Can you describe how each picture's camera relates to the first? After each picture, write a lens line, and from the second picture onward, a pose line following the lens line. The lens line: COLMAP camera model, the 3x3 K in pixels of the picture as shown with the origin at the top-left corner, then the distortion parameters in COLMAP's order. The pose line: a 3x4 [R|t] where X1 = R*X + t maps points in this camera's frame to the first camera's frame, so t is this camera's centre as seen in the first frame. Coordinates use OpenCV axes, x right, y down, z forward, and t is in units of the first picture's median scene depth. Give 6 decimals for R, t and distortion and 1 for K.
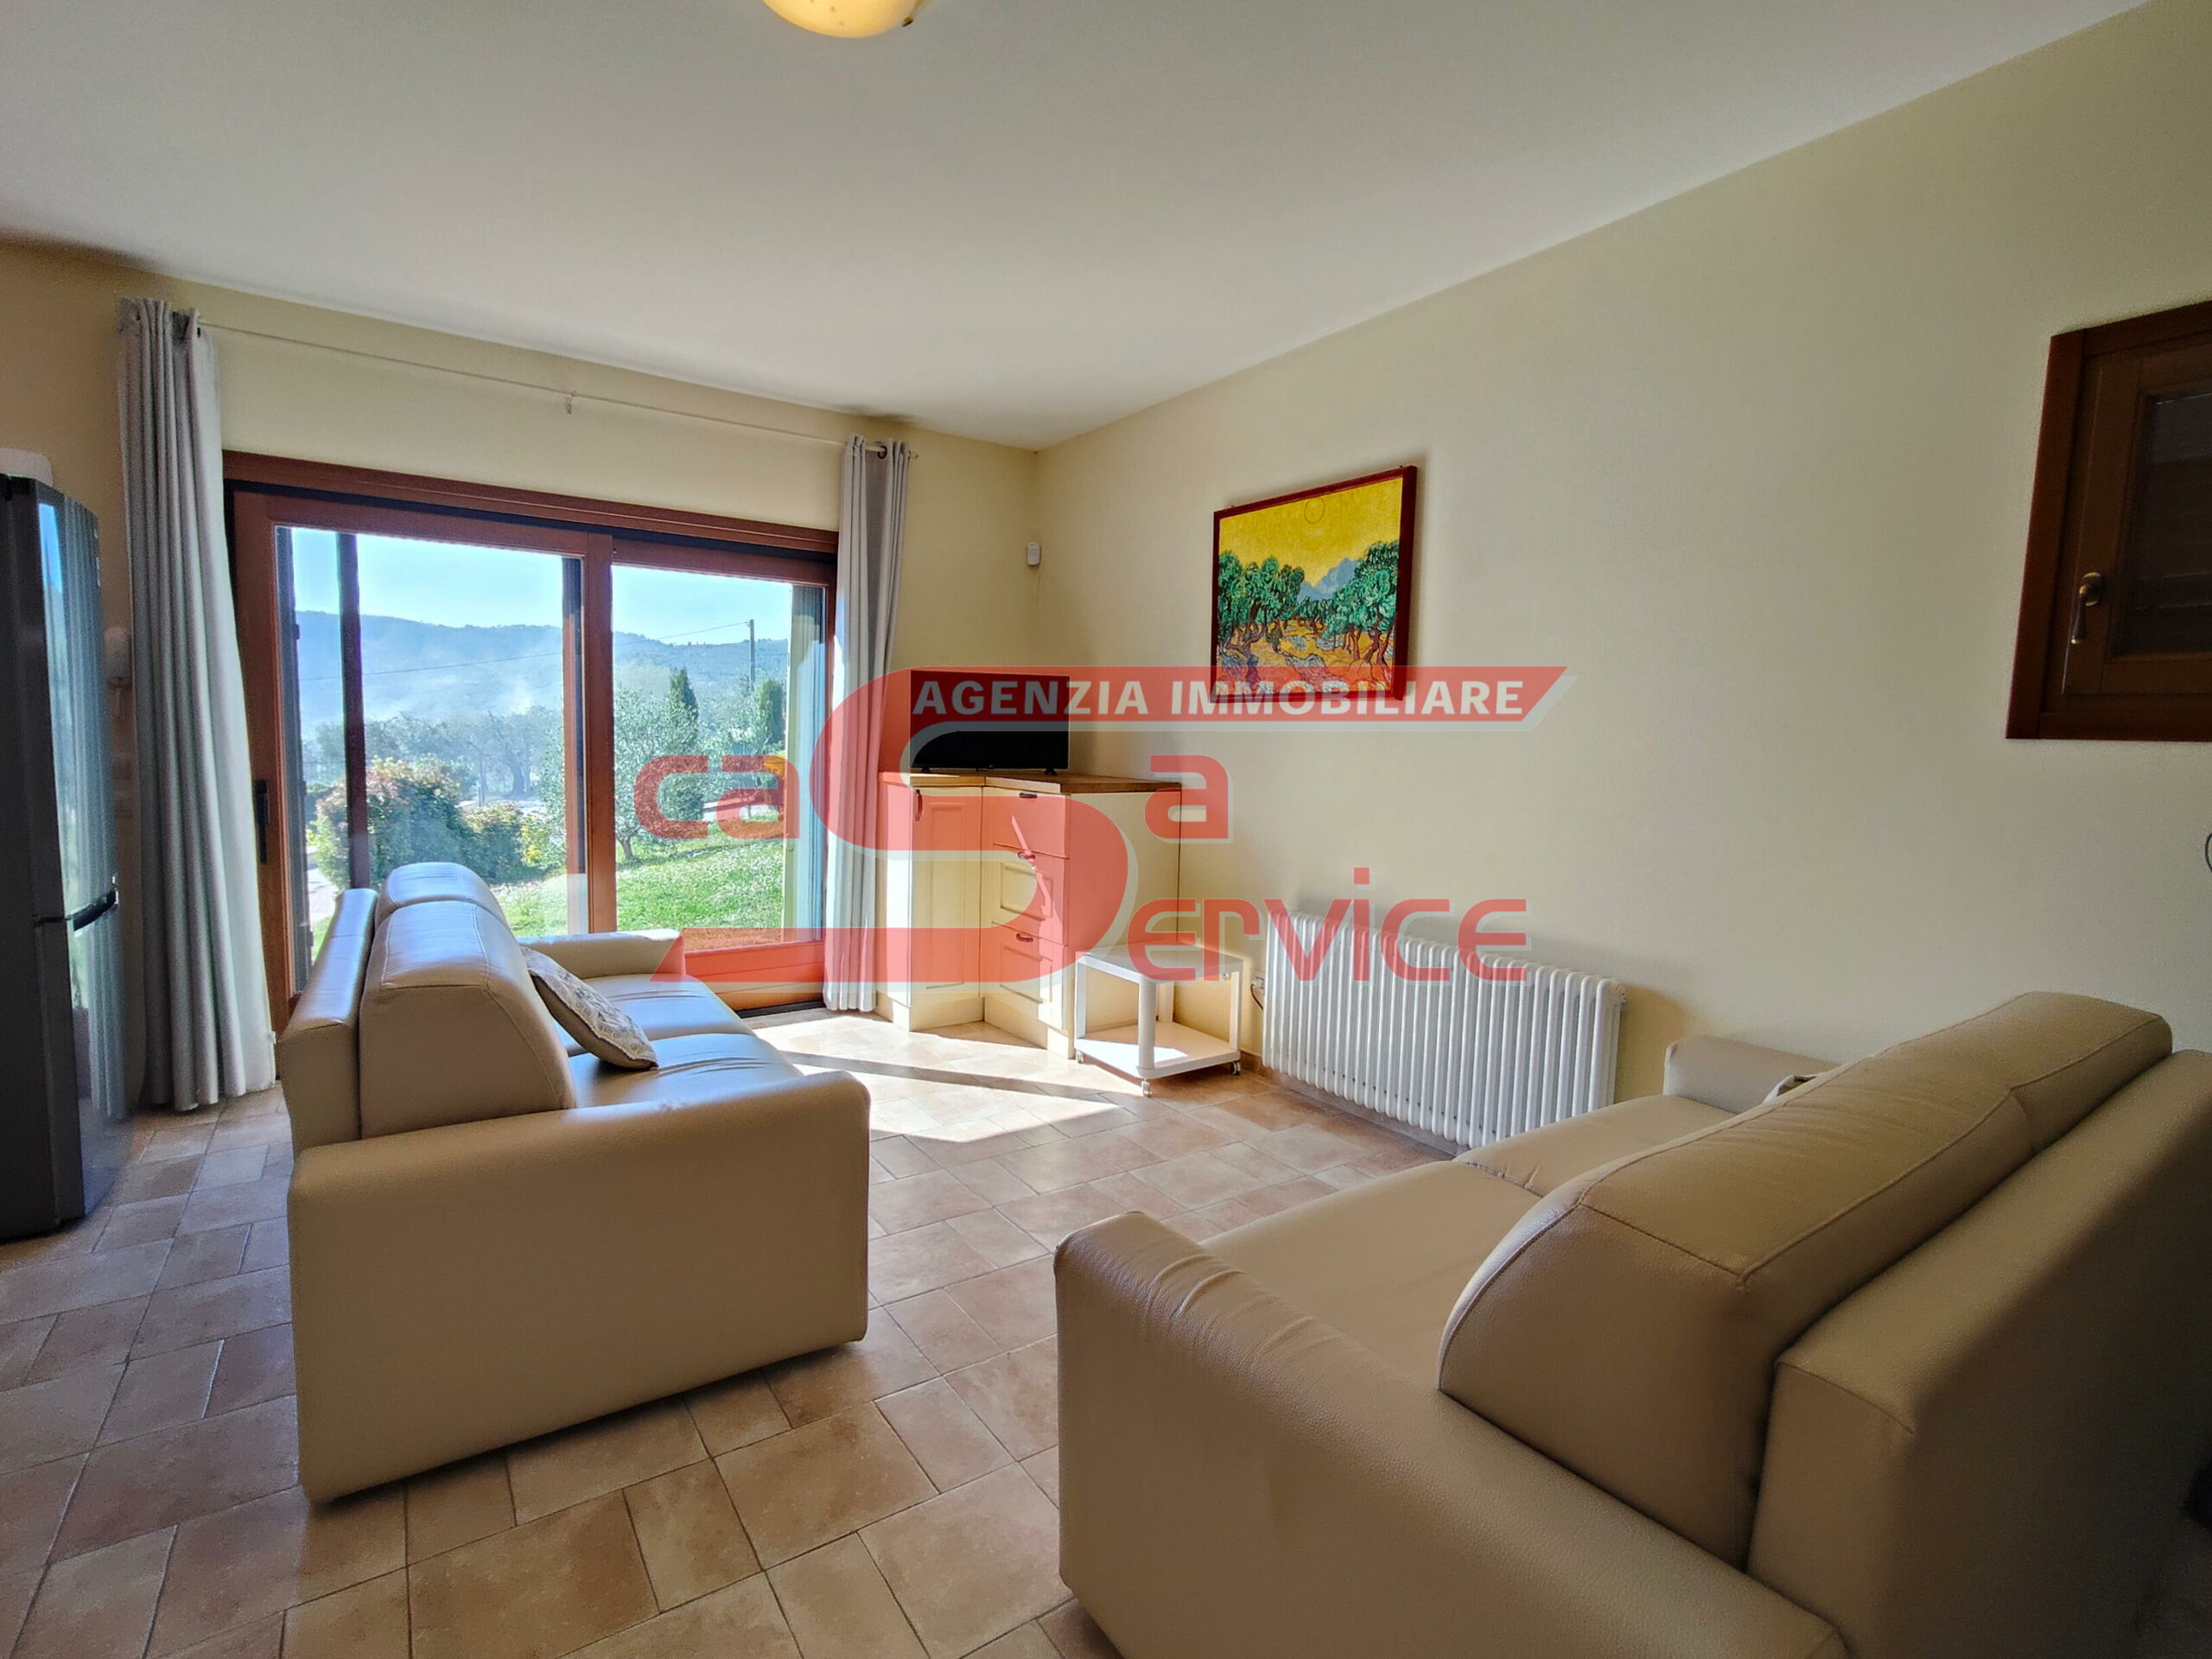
lens RADIAL K [[1039.5, 0, 1106.0], [0, 1039.5, 829.5], [0, 0, 1]] dist [0.002355, 0.000303]
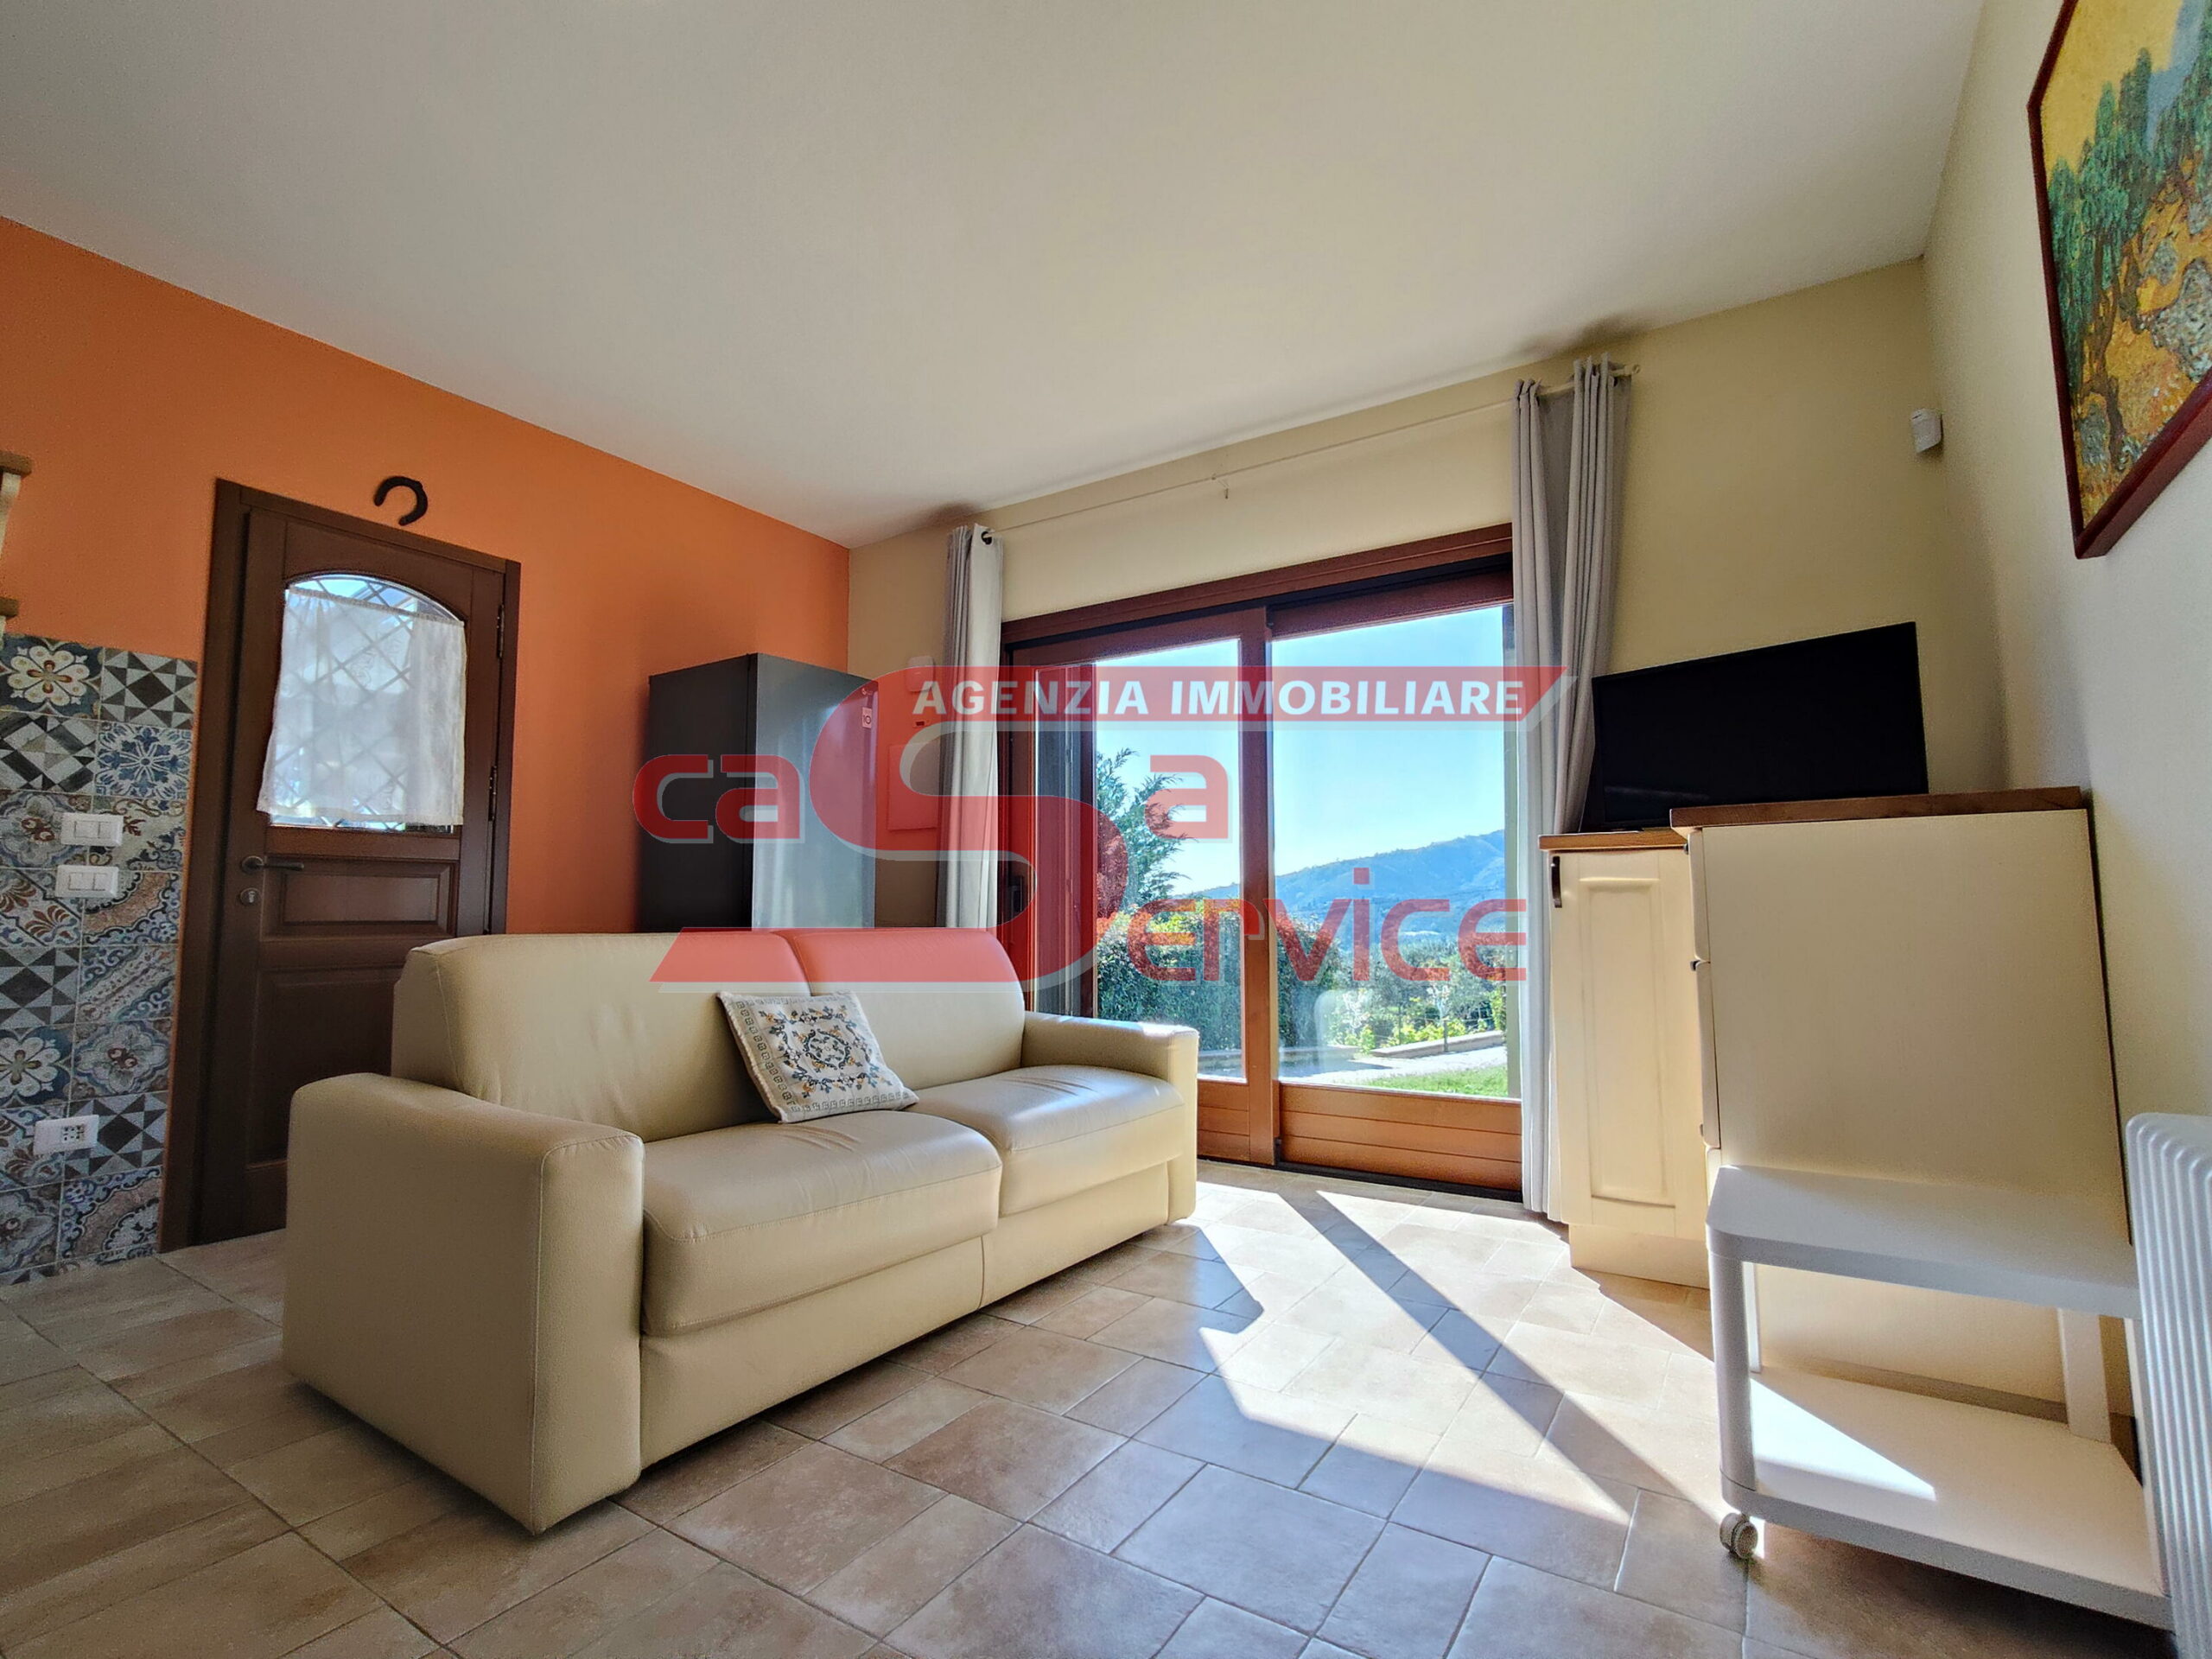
lens RADIAL K [[1039.5, 0, 1106.0], [0, 1039.5, 829.5], [0, 0, 1]] dist [0.002355, 0.000303]
pose [[0.372592, -0.104310, -0.922114, 0.323677], [-0.071066, 0.987537, -0.140426, 0.056998], [0.925270, 0.117852, 0.360536, 0.579180]]
